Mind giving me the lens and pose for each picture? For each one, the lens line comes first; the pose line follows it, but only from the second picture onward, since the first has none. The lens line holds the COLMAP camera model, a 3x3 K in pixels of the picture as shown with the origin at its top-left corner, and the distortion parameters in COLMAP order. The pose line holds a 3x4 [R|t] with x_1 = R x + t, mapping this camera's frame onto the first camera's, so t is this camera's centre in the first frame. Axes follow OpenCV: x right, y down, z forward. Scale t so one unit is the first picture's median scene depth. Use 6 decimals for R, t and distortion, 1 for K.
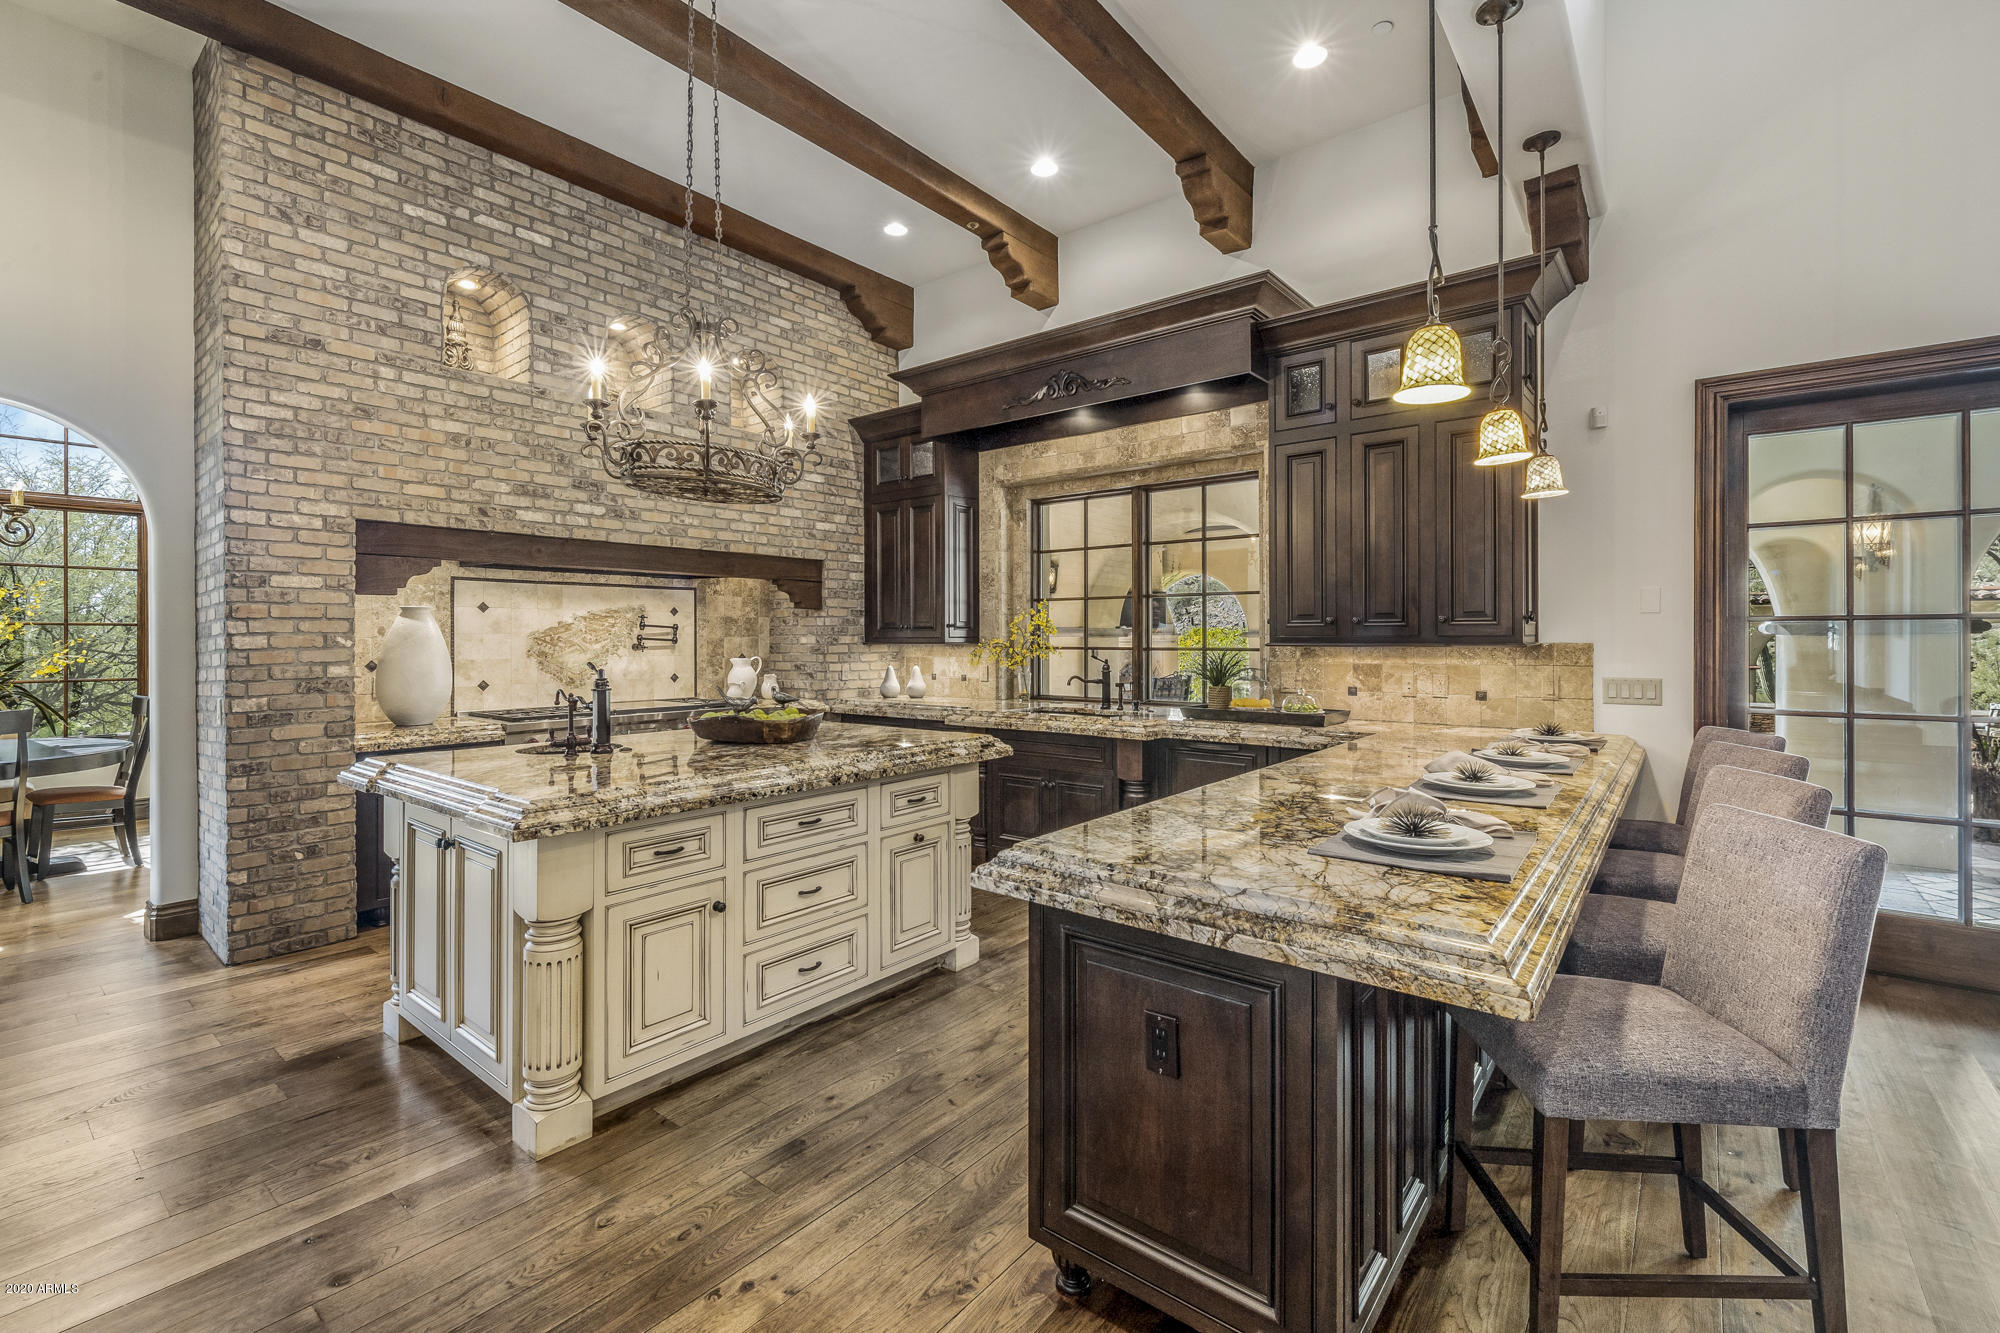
lens RADIAL K [[857.5, 0, 972.0], [0, 857.5, 631.6], [0, 0, 1]] dist [0.014251, 0.000473]
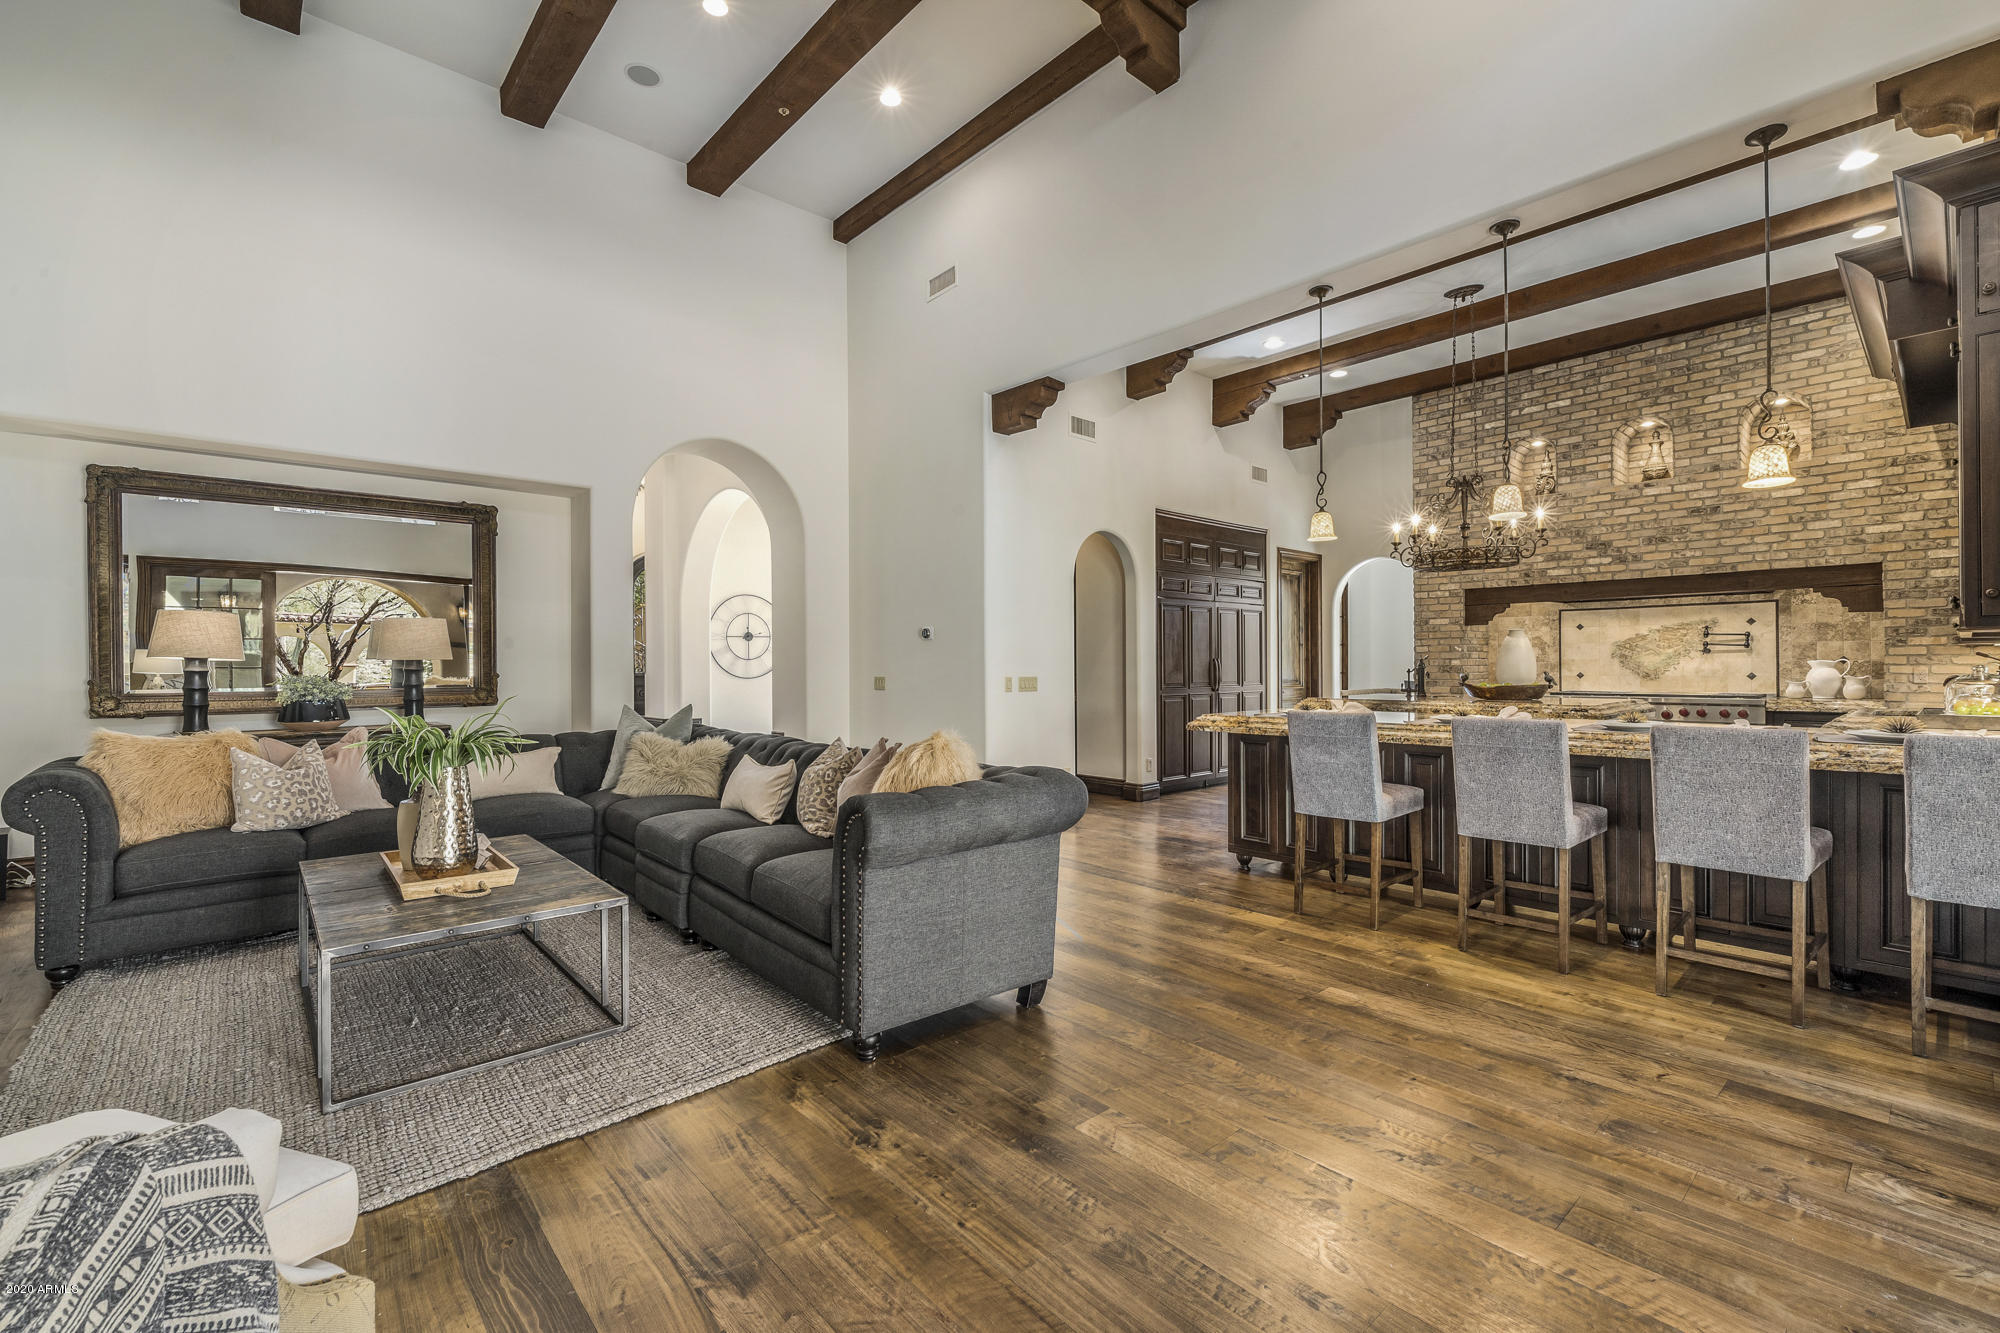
lens RADIAL K [[857.5, 0, 998.9], [0, 857.5, 662.3], [0, 0, 1]] dist [0.014251, 0.000473]
pose [[-0.129237, -0.000172, -0.991614, 1.052684], [0.012886, 0.999915, -0.001853, 0.023997], [0.991530, -0.013017, -0.129224, 0.115475]]
